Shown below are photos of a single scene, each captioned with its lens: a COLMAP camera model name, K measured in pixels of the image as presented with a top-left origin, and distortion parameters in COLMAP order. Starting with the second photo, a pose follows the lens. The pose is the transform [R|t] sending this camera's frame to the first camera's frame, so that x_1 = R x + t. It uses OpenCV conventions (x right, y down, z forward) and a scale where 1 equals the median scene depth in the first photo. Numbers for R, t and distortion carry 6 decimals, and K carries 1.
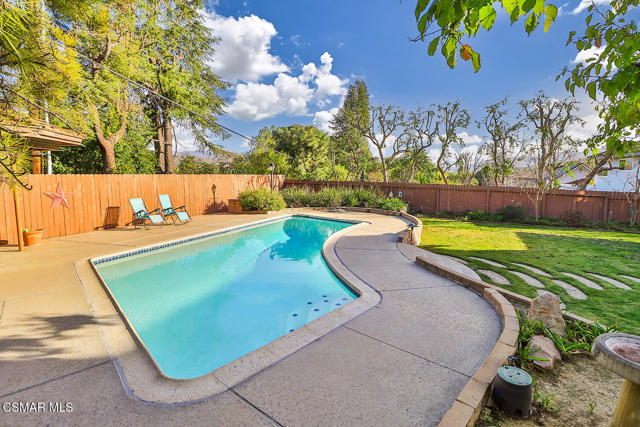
lens RADIAL K [[336.4, 0, 325.3], [0, 336.4, 201.2], [0, 0, 1]] dist [-0.001314, -0.000492]
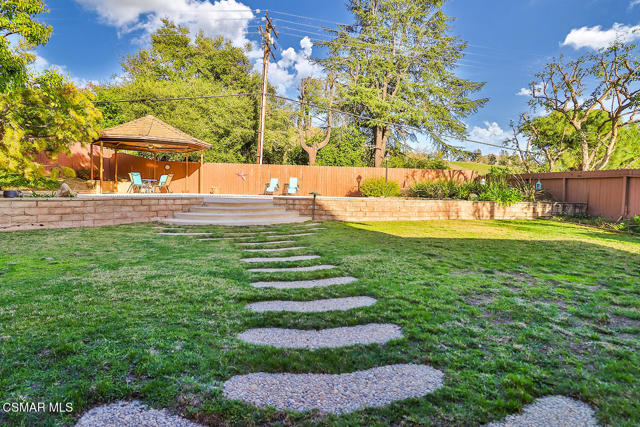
lens RADIAL K [[347.6, 0, 320.7], [0, 347.6, 198.1], [0, 0, 1]] dist [-0.014219, 0.000534]
pose [[0.370363, 0.016984, -0.928732, 1.053397], [-0.099833, 0.994769, -0.021620, 0.099097], [0.923507, 0.100725, 0.370122, 0.606004]]
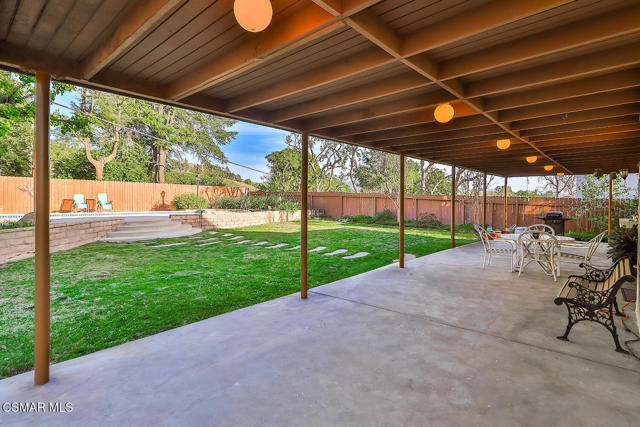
lens RADIAL K [[336.4, 0, 325.3], [0, 336.4, 201.2], [0, 0, 1]] dist [-0.001314, -0.000492]
pose [[0.943017, -0.002534, -0.332736, 1.046273], [-0.026811, 0.996141, -0.083573, 0.125850], [0.331664, 0.087732, 0.939309, -0.089888]]
